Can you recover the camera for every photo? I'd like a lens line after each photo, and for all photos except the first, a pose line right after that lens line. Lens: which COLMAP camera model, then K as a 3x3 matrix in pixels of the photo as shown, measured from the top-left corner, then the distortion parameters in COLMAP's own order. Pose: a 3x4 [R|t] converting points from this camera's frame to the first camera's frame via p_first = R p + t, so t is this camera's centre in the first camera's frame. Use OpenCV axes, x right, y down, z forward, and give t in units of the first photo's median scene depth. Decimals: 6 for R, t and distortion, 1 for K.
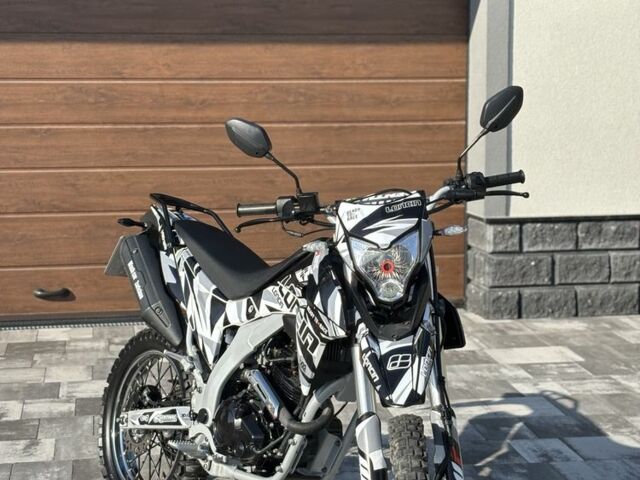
lens RADIAL K [[1271.9, 0, 319.9], [0, 1271.9, 239.9], [0, 0, 1]] dist [0.099525, 0.000000]
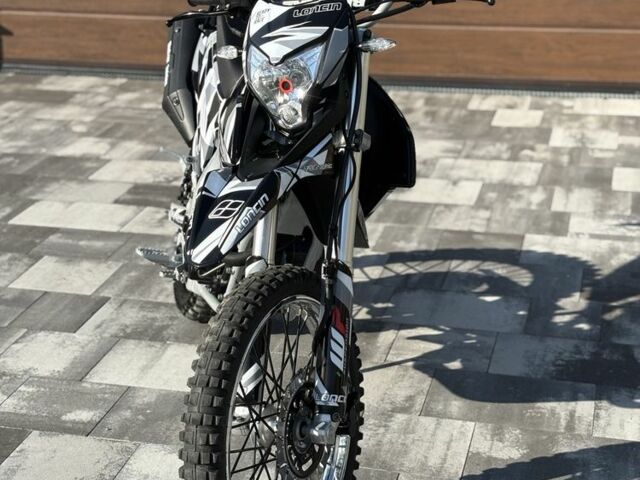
lens RADIAL K [[1271.9, 0, 320.0], [0, 1271.9, 240.1], [0, 0, 1]] dist [0.099525, 0.000000]
pose [[0.910468, 0.128146, -0.393226, 0.406111], [-0.042341, 0.974672, 0.219595, -0.062369], [0.411406, -0.183284, 0.892834, 0.261143]]
